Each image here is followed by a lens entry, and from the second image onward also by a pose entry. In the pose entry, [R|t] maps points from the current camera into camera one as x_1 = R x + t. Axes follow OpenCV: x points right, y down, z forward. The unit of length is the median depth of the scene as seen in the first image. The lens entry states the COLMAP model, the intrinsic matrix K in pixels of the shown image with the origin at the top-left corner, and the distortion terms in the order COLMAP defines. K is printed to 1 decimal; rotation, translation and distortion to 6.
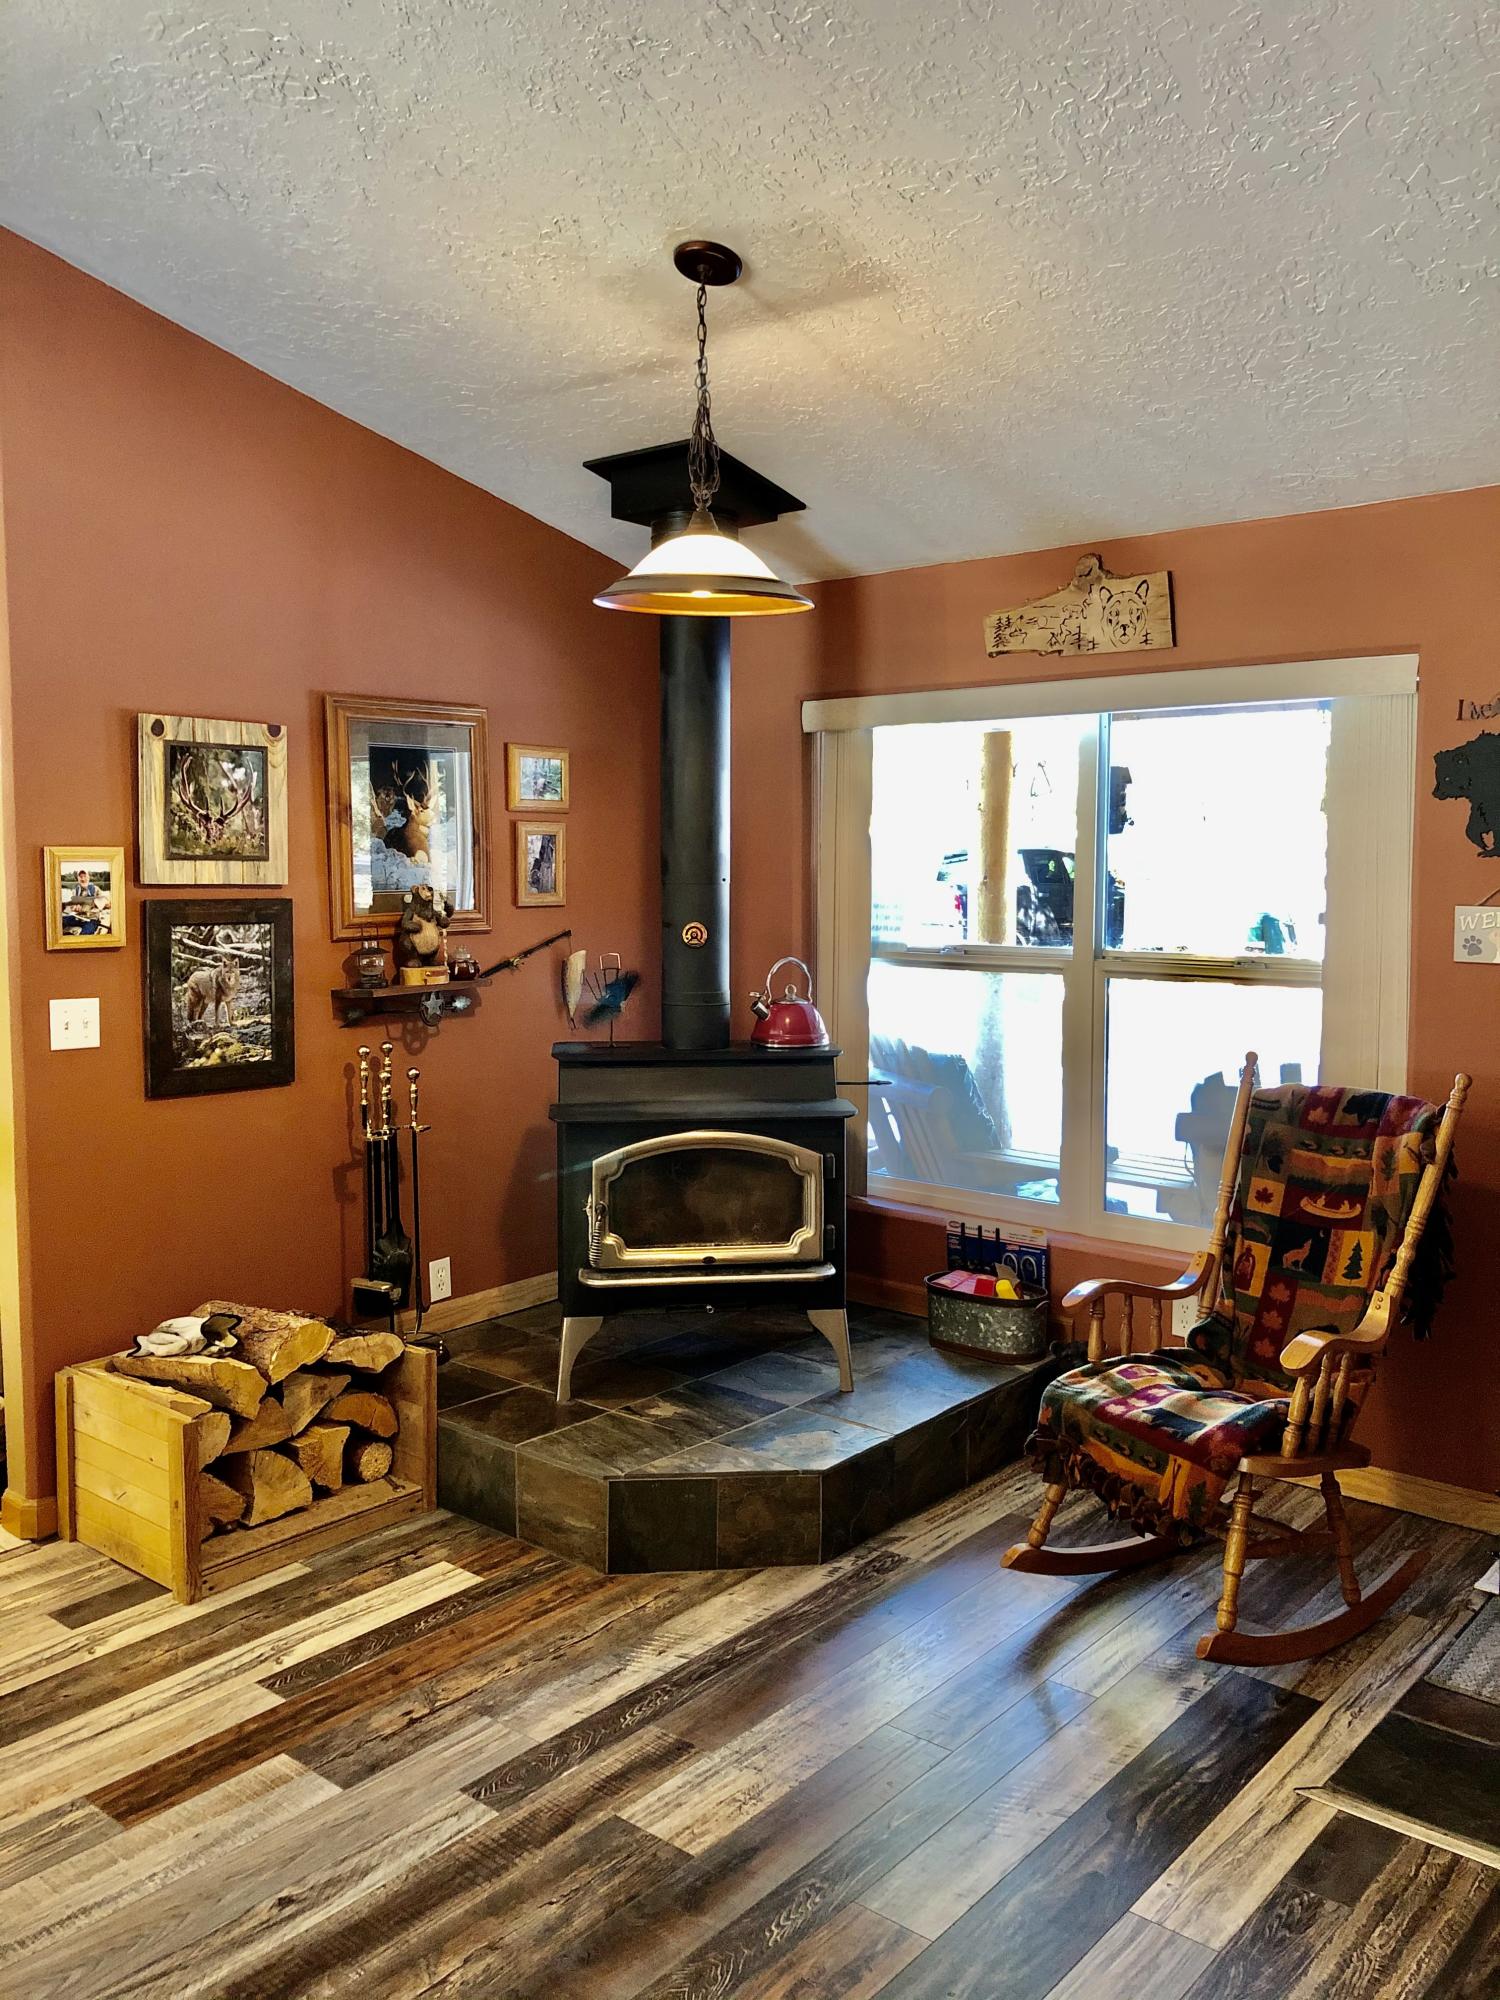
lens RADIAL K [[1623.8, 0, 763.0], [0, 1623.8, 980.6], [0, 0, 1]] dist [0.032302, -0.030322]
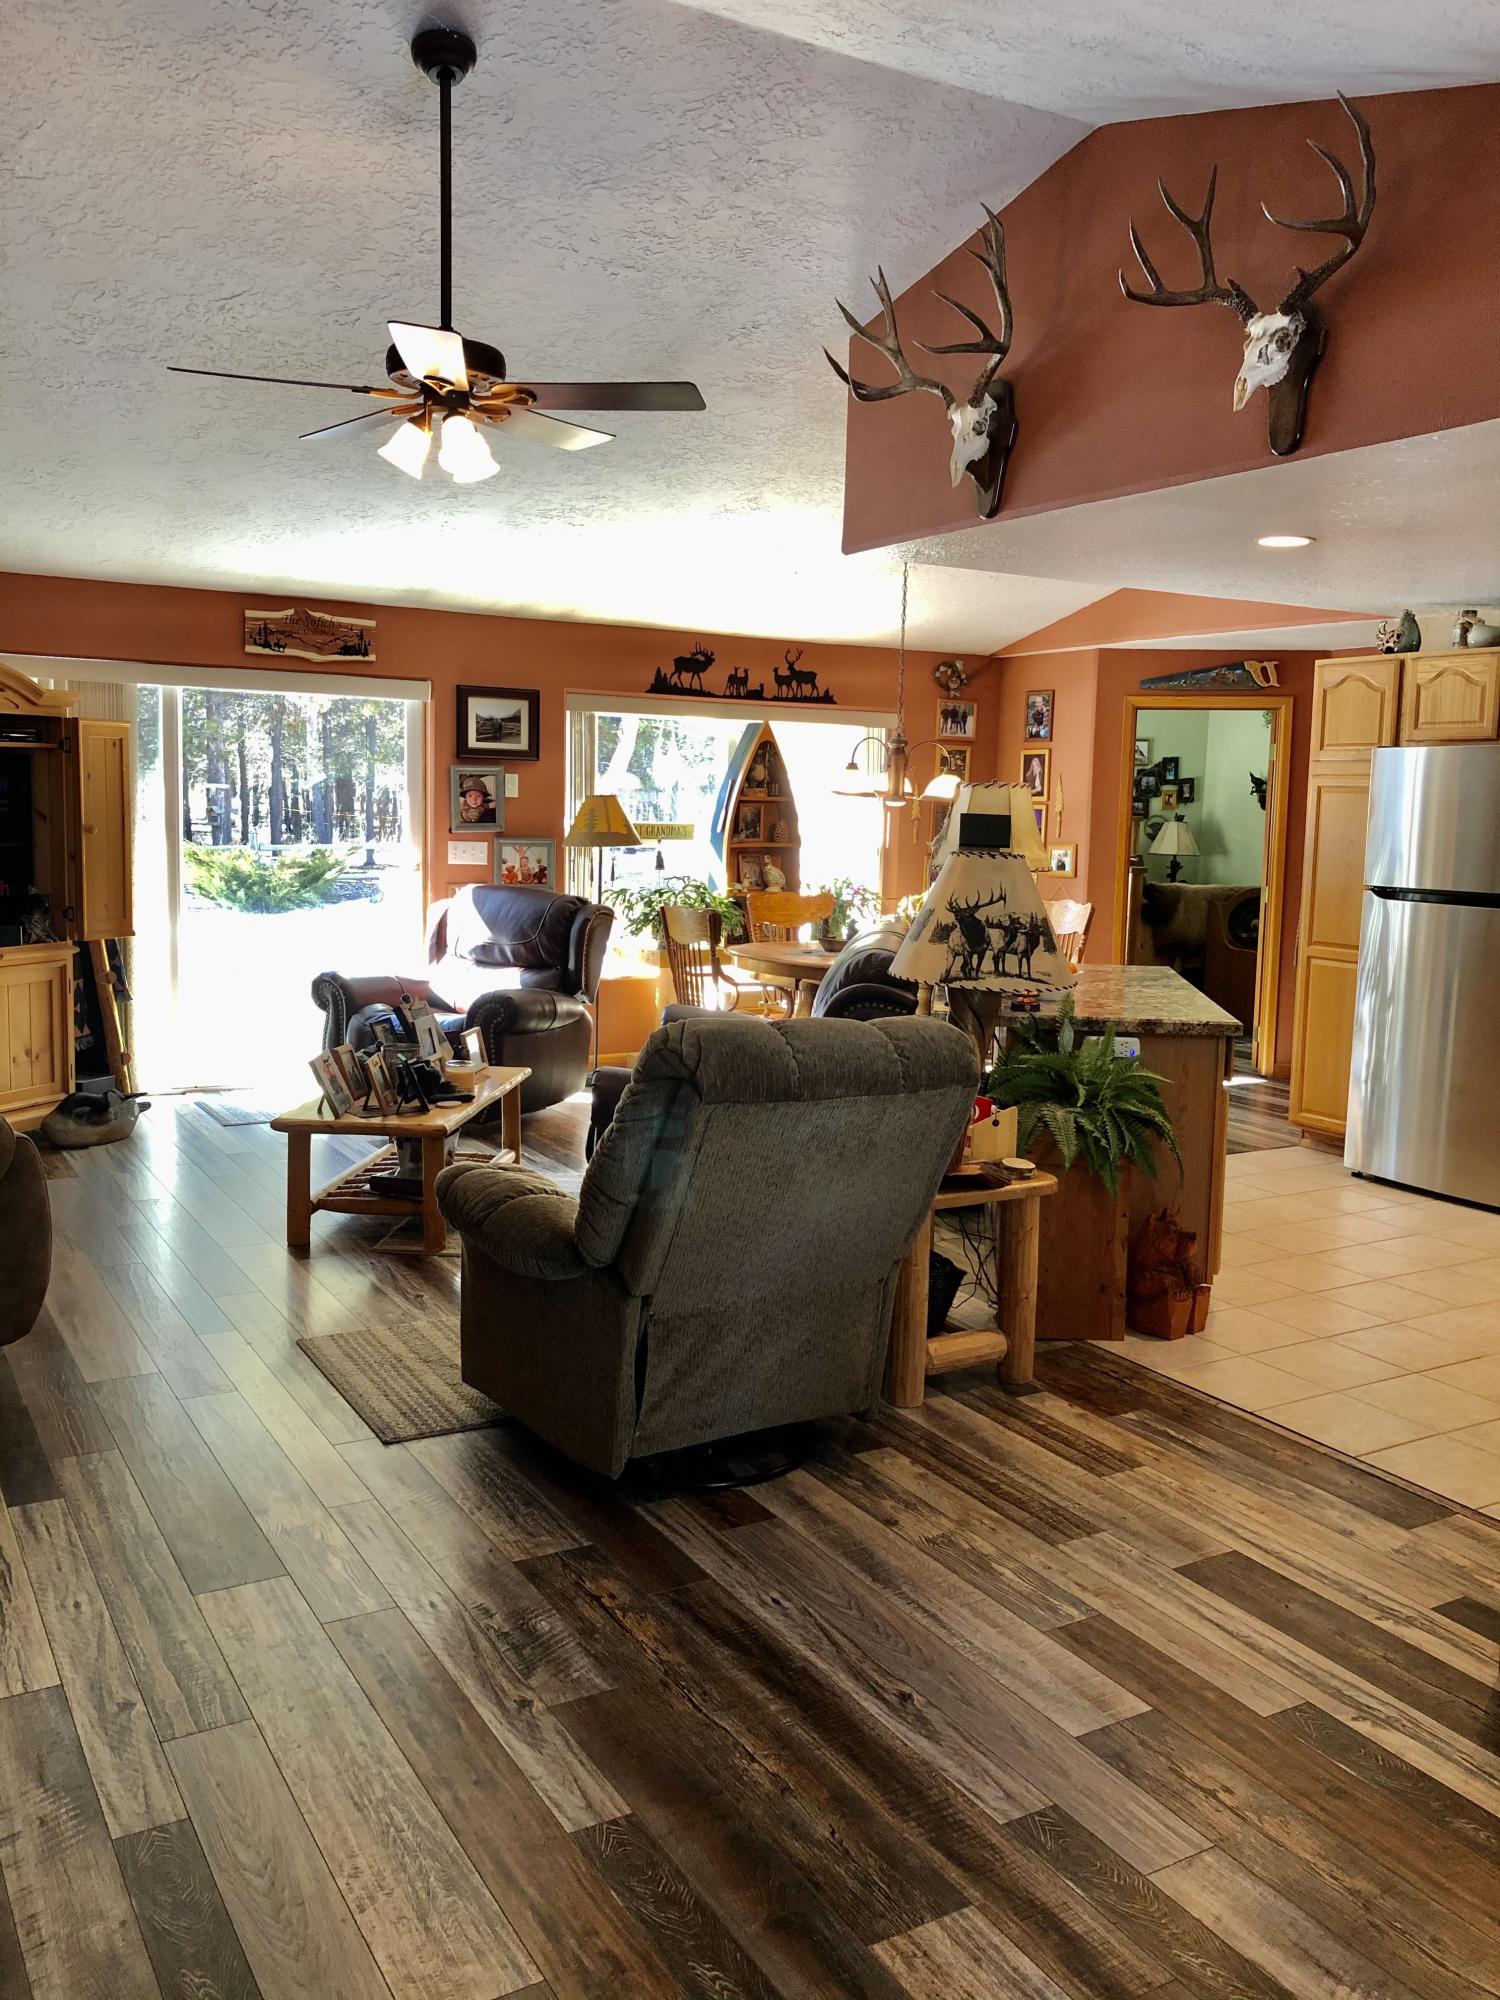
lens RADIAL K [[1623.8, 0, 756.7], [0, 1623.8, 985.1], [0, 0, 1]] dist [0.032302, -0.030322]
pose [[-0.332276, 0.099711, -0.937897, 0.477448], [-0.095429, 0.985739, 0.138606, -0.045532], [0.938342, 0.135558, -0.318022, 0.755775]]
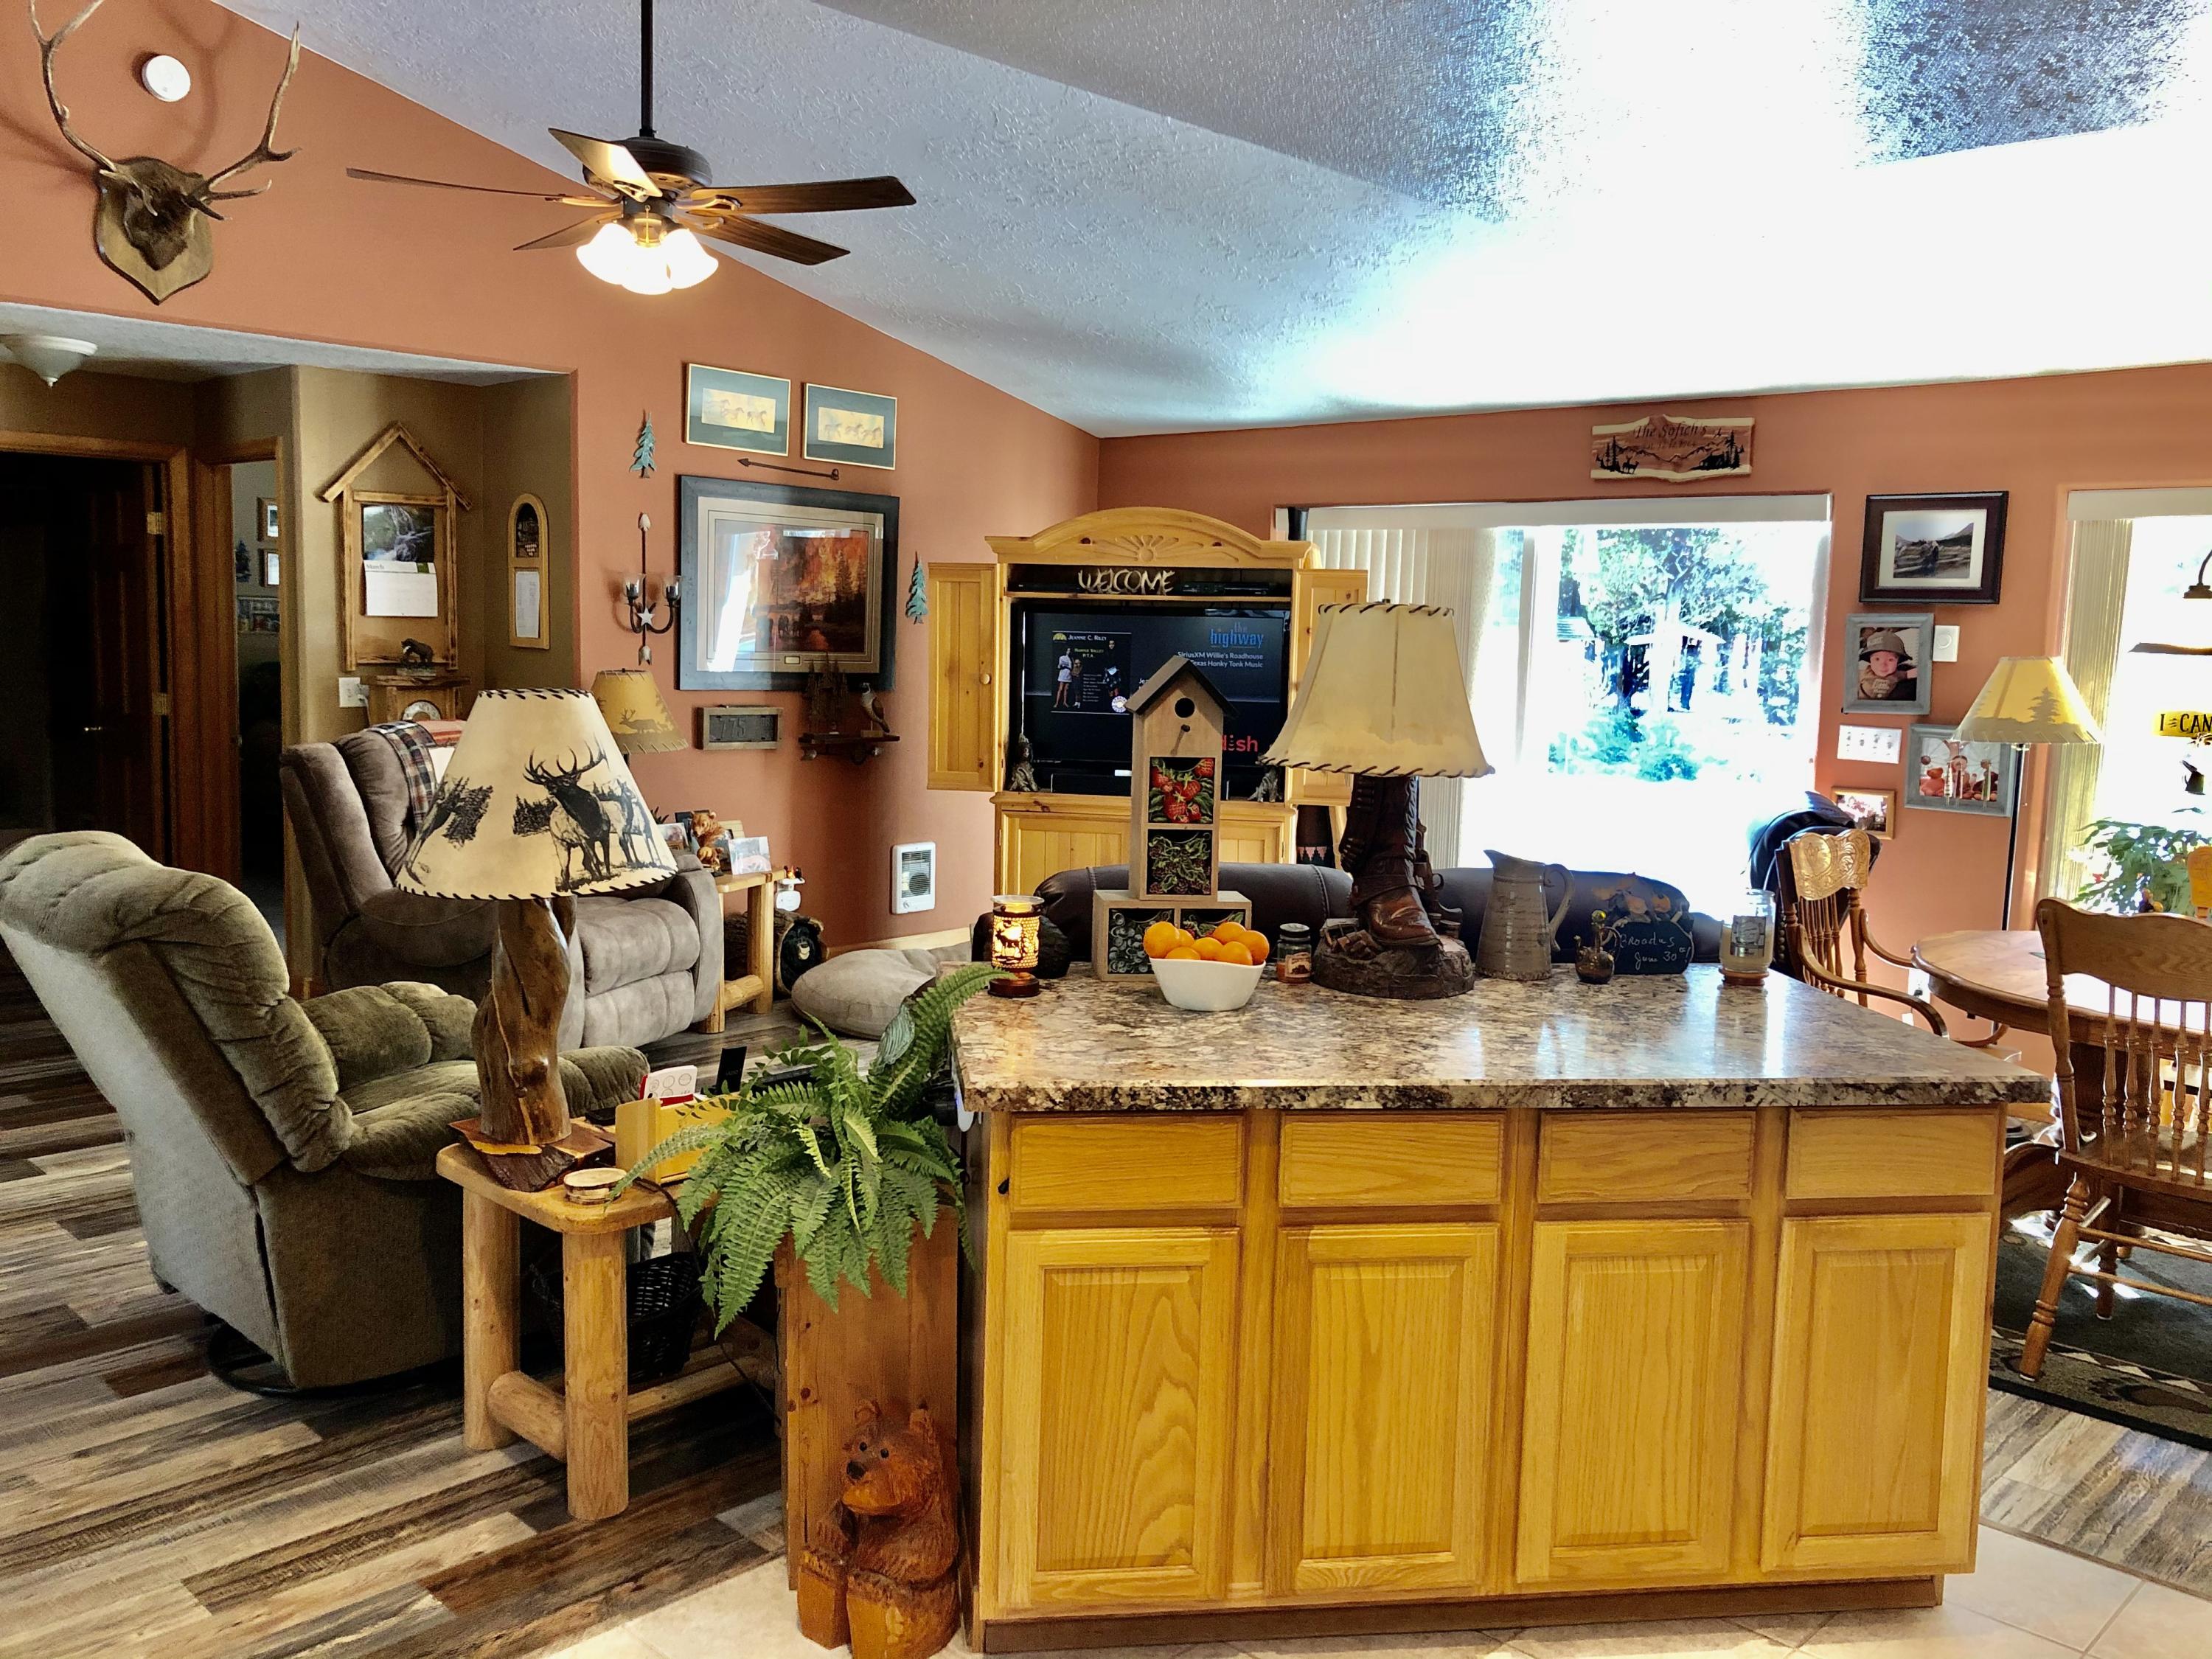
lens RADIAL K [[1795.9, 0, 1110.3], [0, 1795.9, 822.9], [0, 0, 1]] dist [0.032302, -0.030322]
pose [[-0.997211, -0.035939, 0.065404, -0.865324], [-0.023348, 0.982654, 0.183971, -0.092918], [-0.070881, 0.181931, -0.980753, 1.314538]]
